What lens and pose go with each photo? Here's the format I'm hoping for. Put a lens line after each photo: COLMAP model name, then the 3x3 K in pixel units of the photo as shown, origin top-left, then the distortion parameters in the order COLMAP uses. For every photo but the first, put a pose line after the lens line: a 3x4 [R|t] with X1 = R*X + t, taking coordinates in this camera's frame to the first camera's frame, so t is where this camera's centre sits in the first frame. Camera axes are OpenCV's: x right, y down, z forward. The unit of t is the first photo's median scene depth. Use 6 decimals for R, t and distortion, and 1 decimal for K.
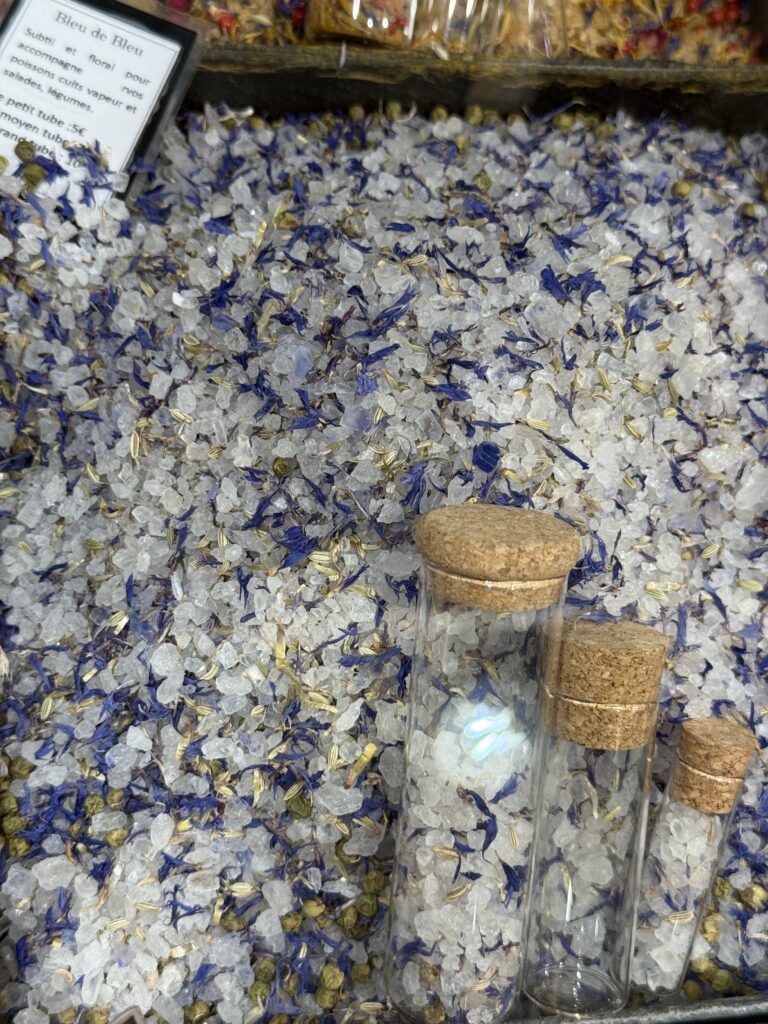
lens RADIAL K [[1447.8, 0, 382.9], [0, 1447.8, 510.7], [0, 0, 1]] dist [0.143139, 0.000000]
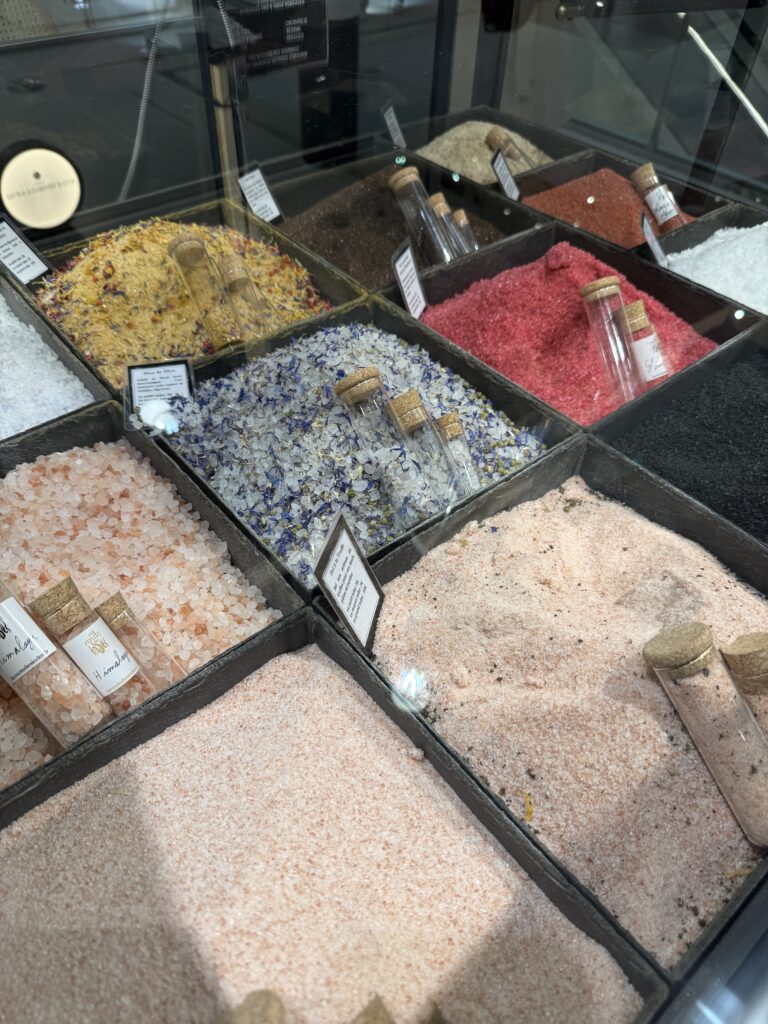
lens RADIAL K [[717.3, 0, 383.5], [0, 717.3, 513.6], [0, 0, 1]] dist [0.005081, 0.000093]
pose [[0.826203, -0.509014, 0.241441, -0.388368], [0.556458, 0.804262, -0.208608, 0.589292], [-0.087998, 0.306704, 0.947728, -0.444904]]
